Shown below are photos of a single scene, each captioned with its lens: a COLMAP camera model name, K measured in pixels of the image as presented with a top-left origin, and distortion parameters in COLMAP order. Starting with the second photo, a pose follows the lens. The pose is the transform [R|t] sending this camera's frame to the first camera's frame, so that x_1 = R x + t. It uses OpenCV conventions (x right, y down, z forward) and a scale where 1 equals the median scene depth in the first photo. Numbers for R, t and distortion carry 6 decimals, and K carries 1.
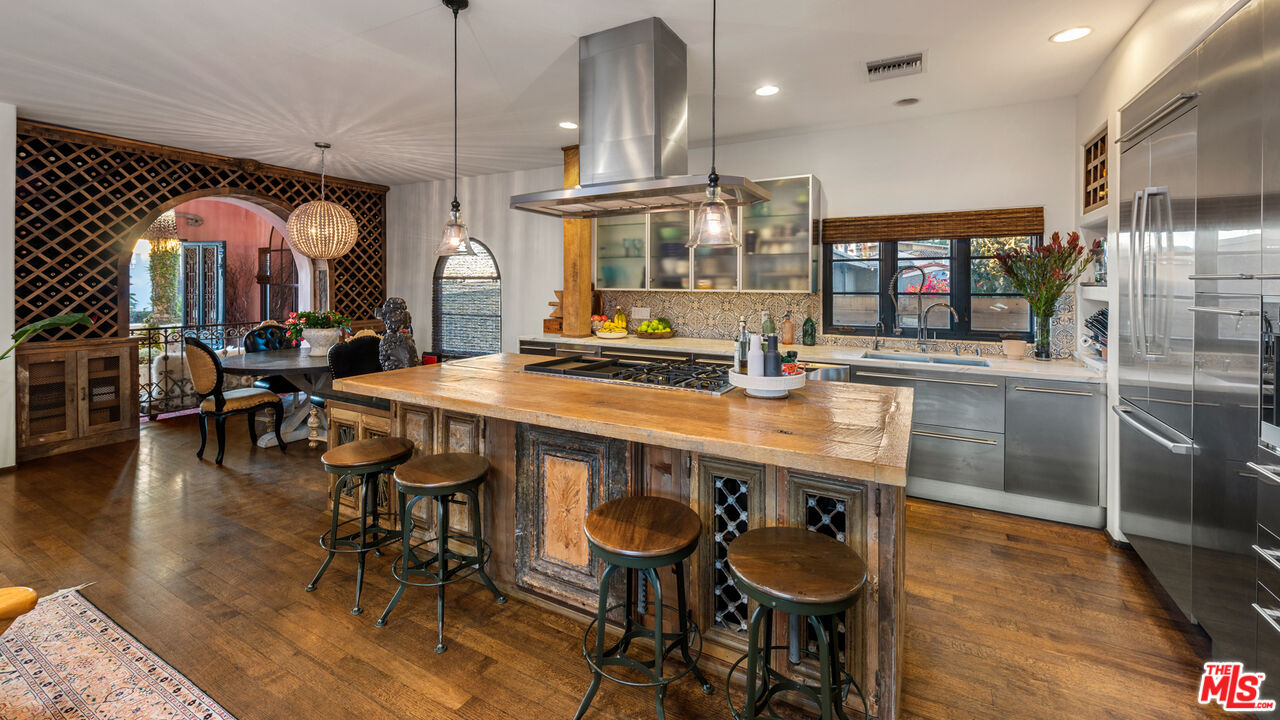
lens RADIAL K [[510.7, 0, 644.2], [0, 510.7, 289.1], [0, 0, 1]] dist [0.000750, -0.000615]
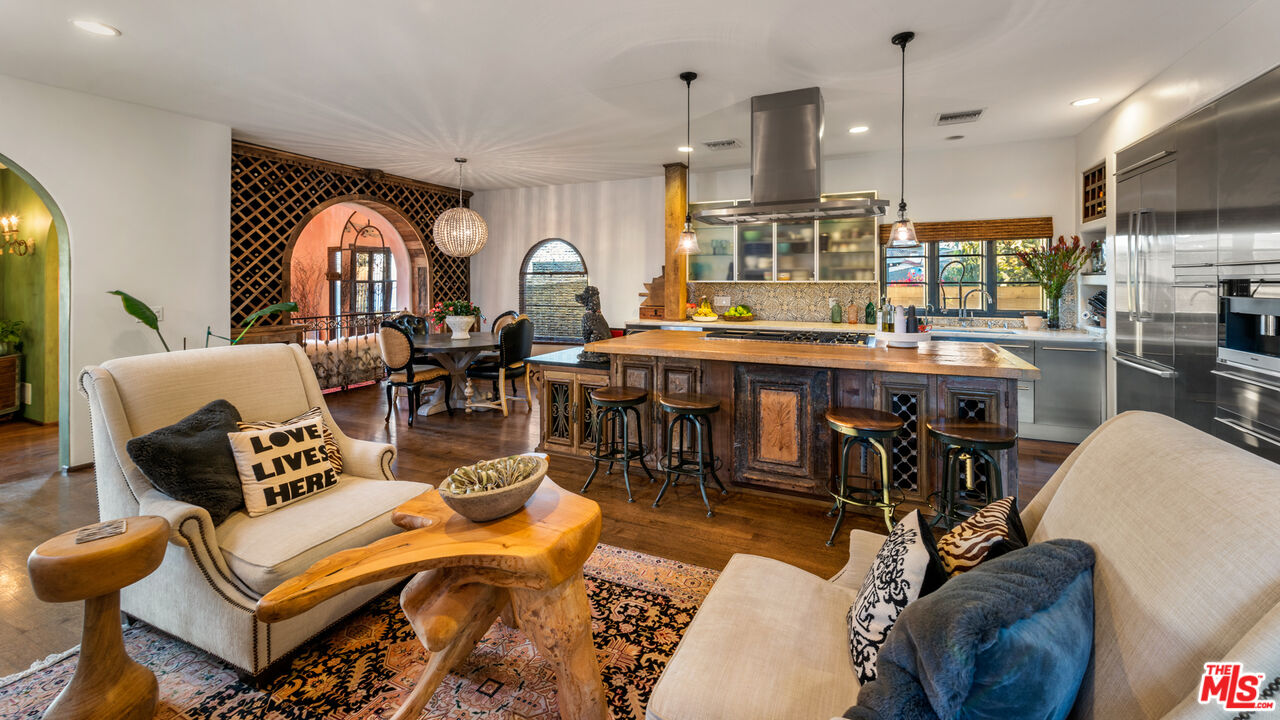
lens RADIAL K [[504.3, 0, 654.0], [0, 504.3, 286.3], [0, 0, 1]] dist [0.006506, -0.000426]
pose [[0.997437, -0.005950, 0.071303, -0.292232], [0.006021, 0.999982, -0.000779, 0.013193], [-0.071297, 0.001206, 0.997454, -0.207473]]
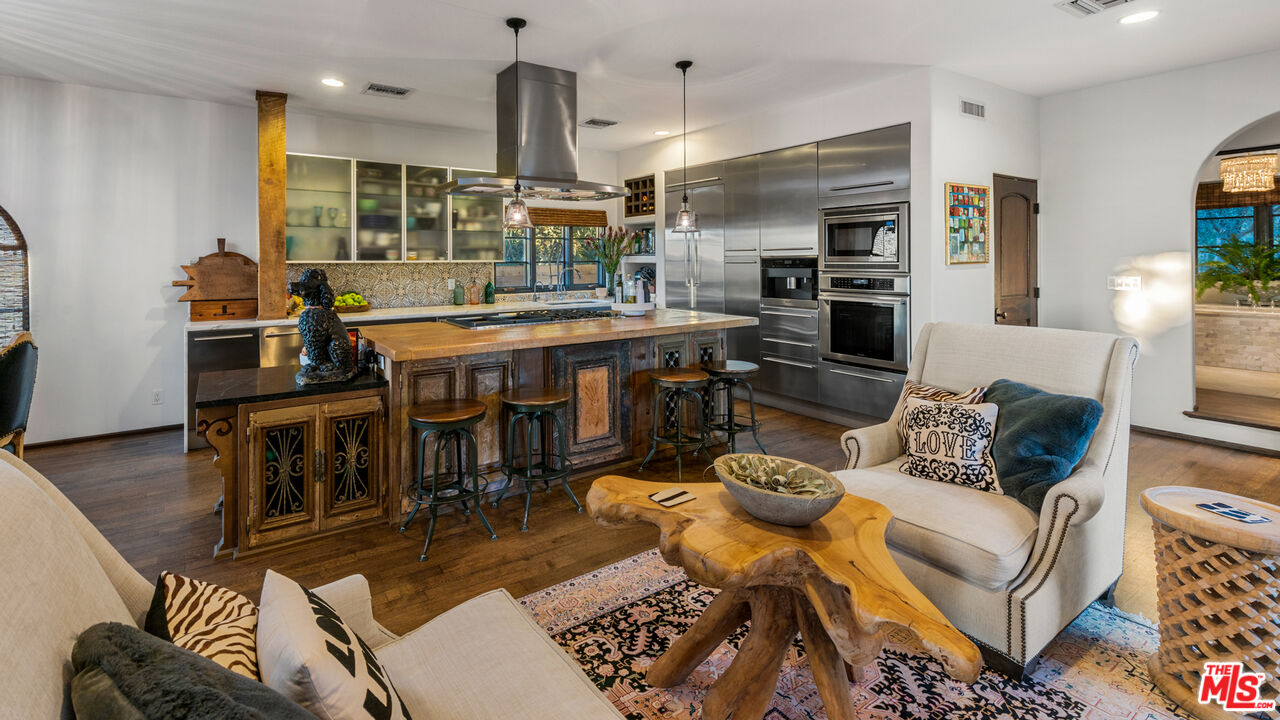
lens RADIAL K [[565.6, 0, 588.4], [0, 565.6, 262.6], [0, 0, 1]] dist [0.010978, -0.000139]
pose [[0.482603, -0.010313, 0.875779, -0.764156], [0.017800, 0.999840, 0.001965, 0.009107], [-0.875658, 0.014641, 0.482709, 0.096360]]
